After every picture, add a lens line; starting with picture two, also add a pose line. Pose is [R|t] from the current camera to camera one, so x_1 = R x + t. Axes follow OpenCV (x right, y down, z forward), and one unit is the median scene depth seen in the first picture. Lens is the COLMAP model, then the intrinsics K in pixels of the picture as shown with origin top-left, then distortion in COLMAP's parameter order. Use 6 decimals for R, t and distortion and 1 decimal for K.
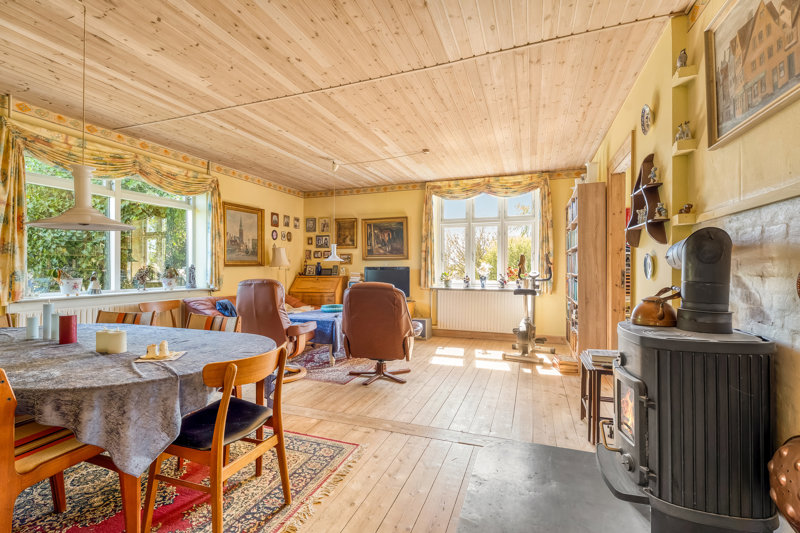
lens RADIAL K [[378.0, 0, 400.0], [0, 378.0, 266.5], [0, 0, 1]] dist [0.000451, -0.000168]
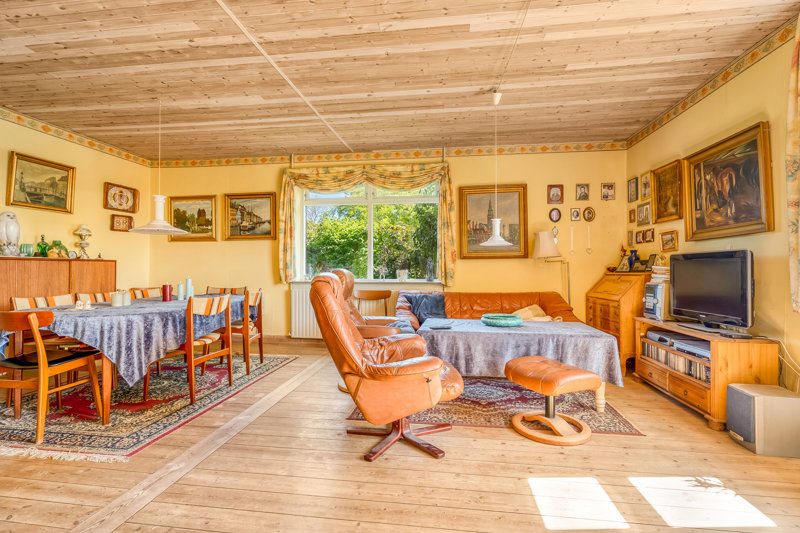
lens RADIAL K [[394.3, 0, 400.0], [0, 394.3, 266.5], [0, 0, 1]] dist [-0.000299, 0.000050]
pose [[0.191659, -0.006459, -0.981440, 0.426965], [0.002557, 0.999978, -0.006082, 0.022786], [0.981458, -0.001344, 0.191671, 0.685768]]
